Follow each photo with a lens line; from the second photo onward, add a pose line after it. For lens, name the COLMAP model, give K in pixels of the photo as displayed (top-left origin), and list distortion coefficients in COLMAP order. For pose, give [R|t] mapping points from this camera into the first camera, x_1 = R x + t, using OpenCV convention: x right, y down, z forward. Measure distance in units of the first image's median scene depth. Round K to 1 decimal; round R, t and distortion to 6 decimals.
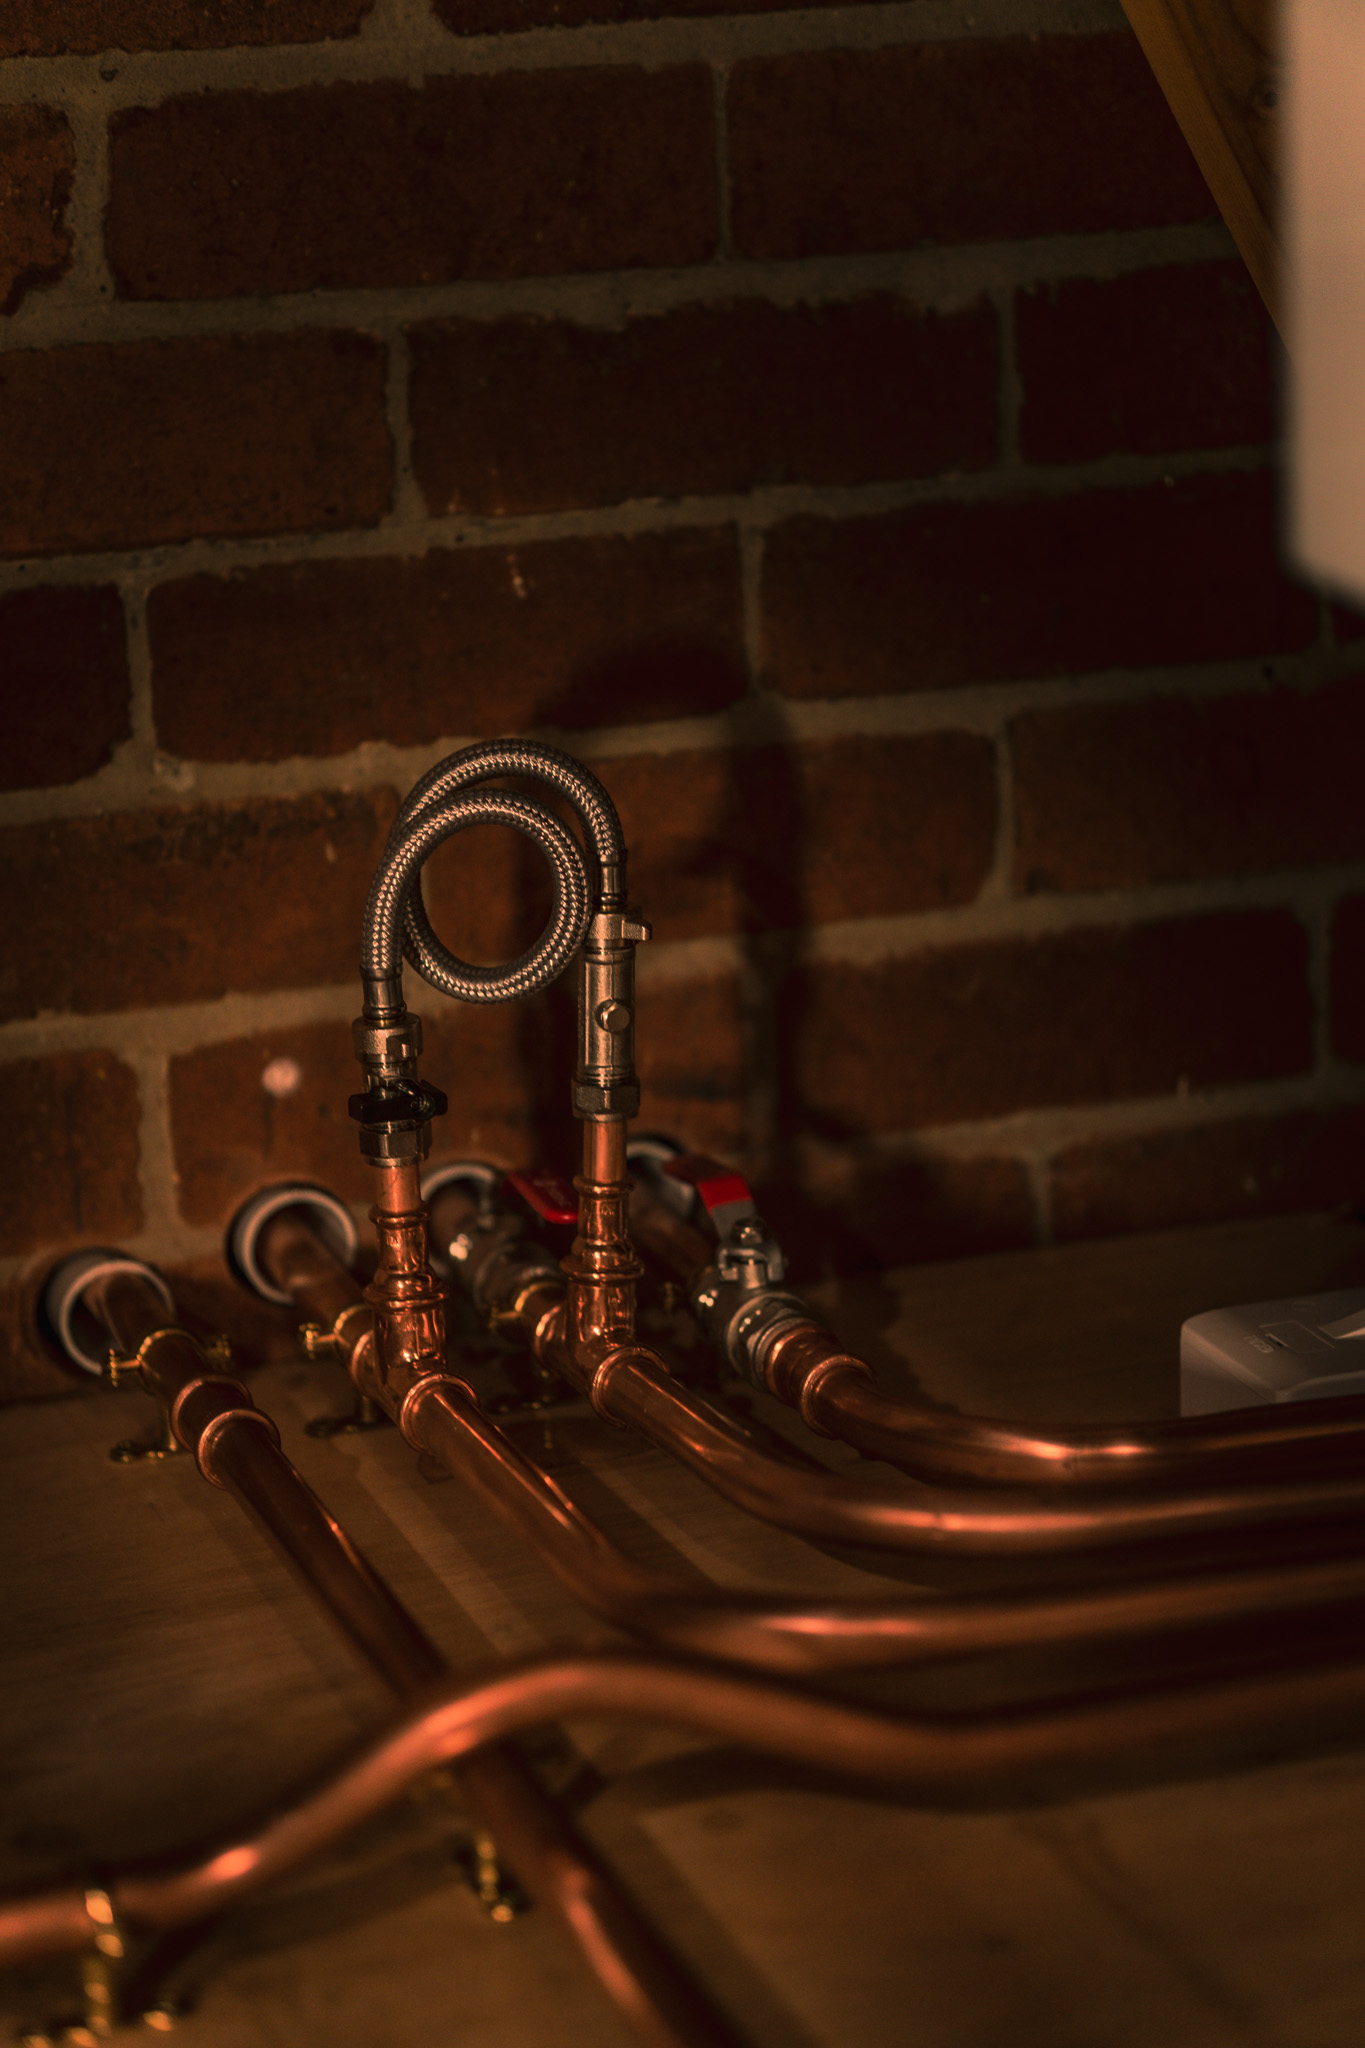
lens RADIAL K [[5216.4, 0, 682.5], [0, 5216.4, 1024.0], [0, 0, 1]] dist [0.032873, 0.045576]
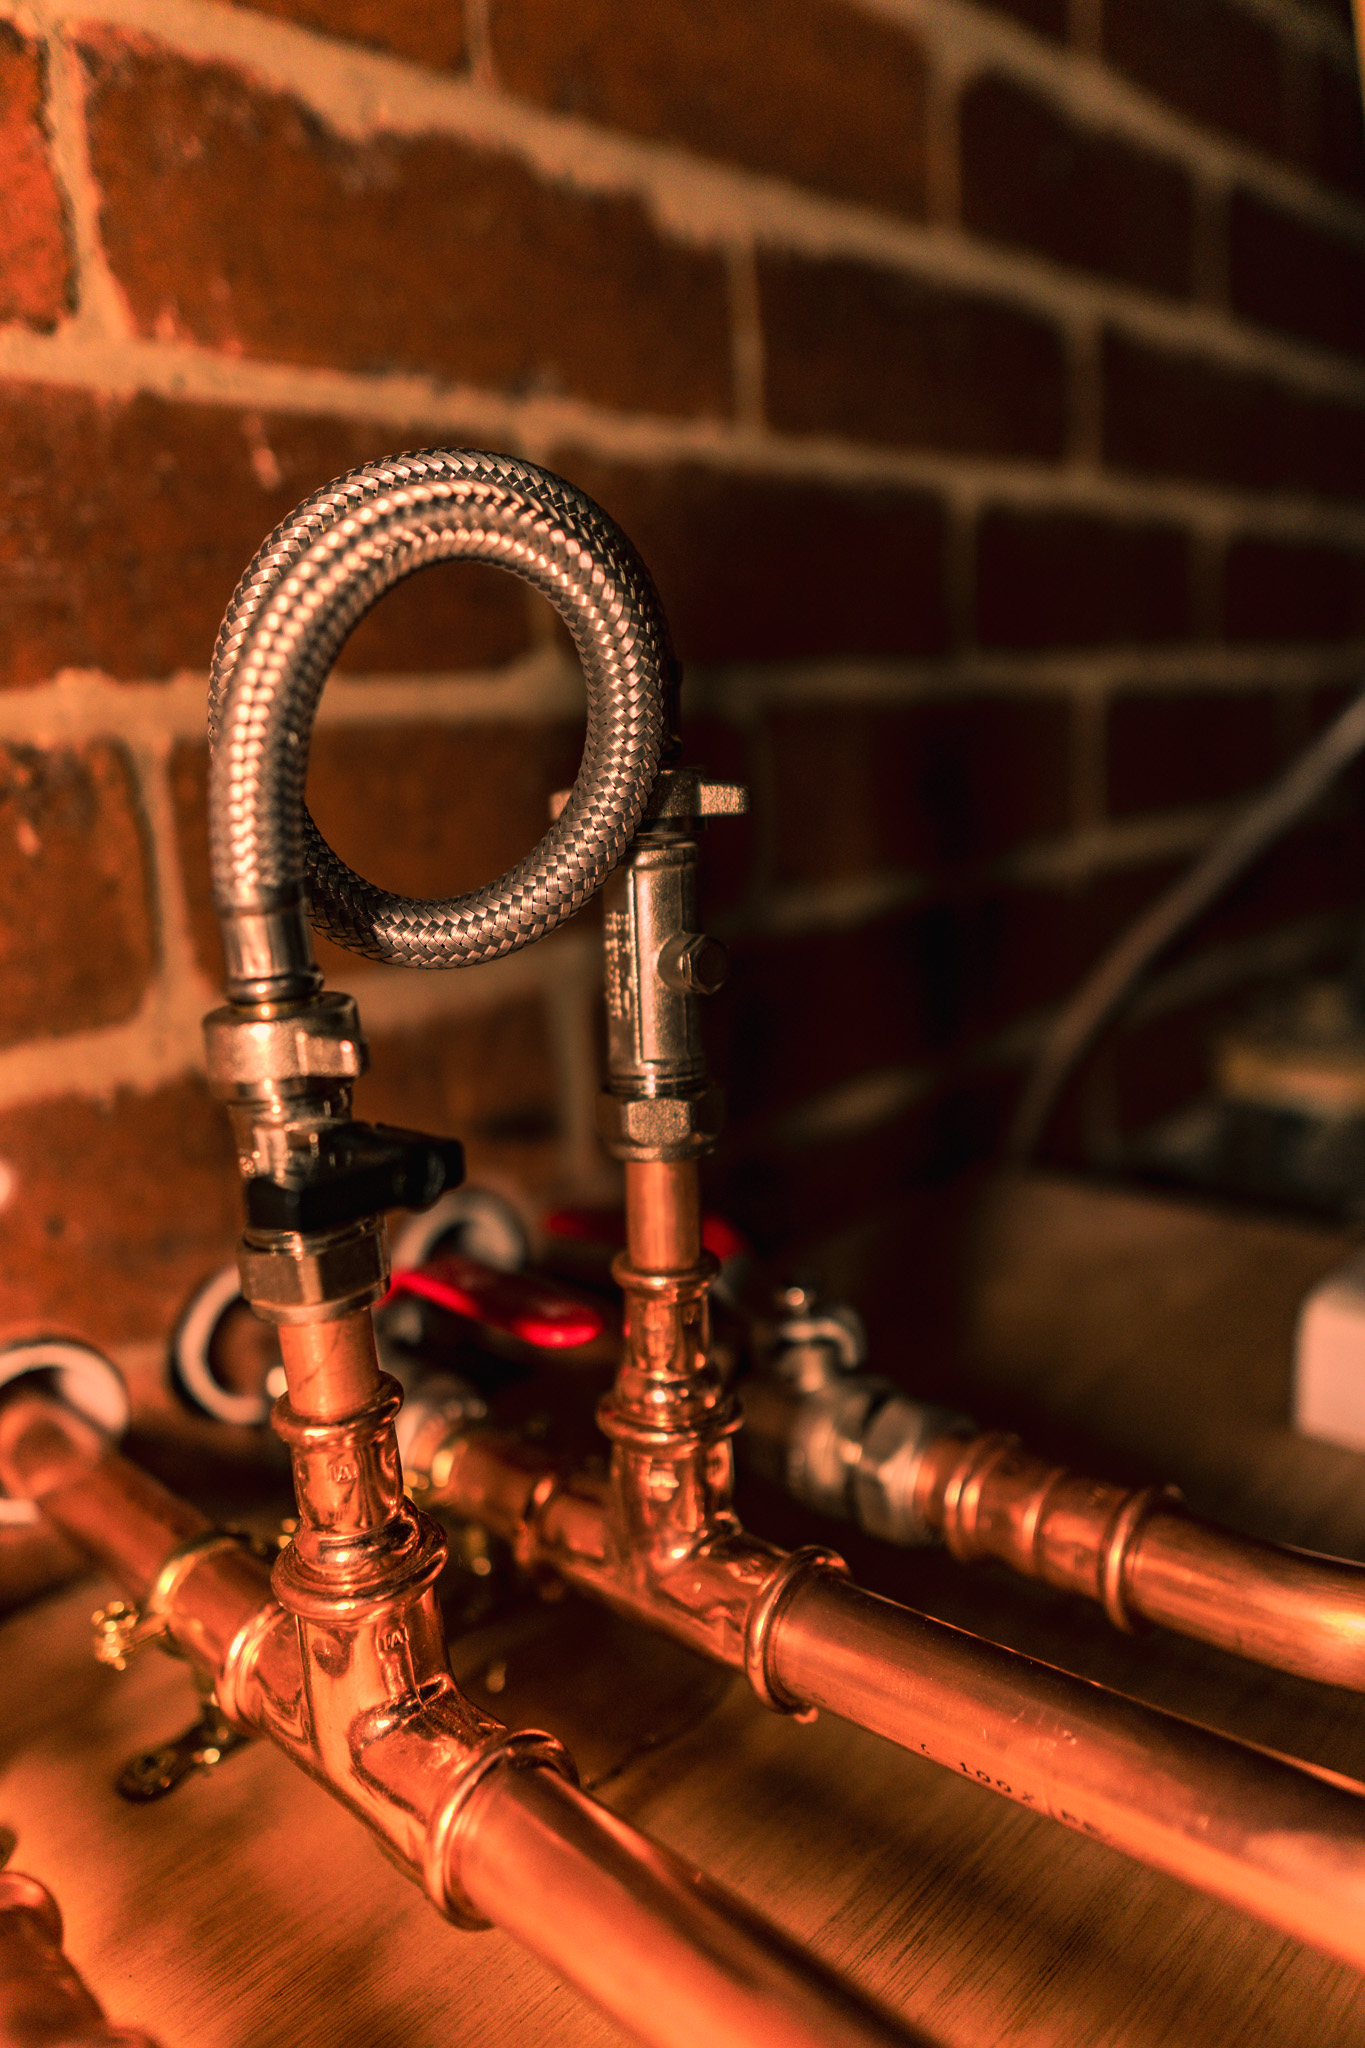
lens RADIAL K [[1415.1, 0, 682.5], [0, 1415.1, 1024.0], [0, 0, 1]] dist [-0.001670, -0.001540]
pose [[0.901503, -0.108243, 0.419019, -0.071081], [0.141965, 0.988606, -0.050051, 0.011524], [-0.408827, 0.104607, 0.906597, 0.810991]]
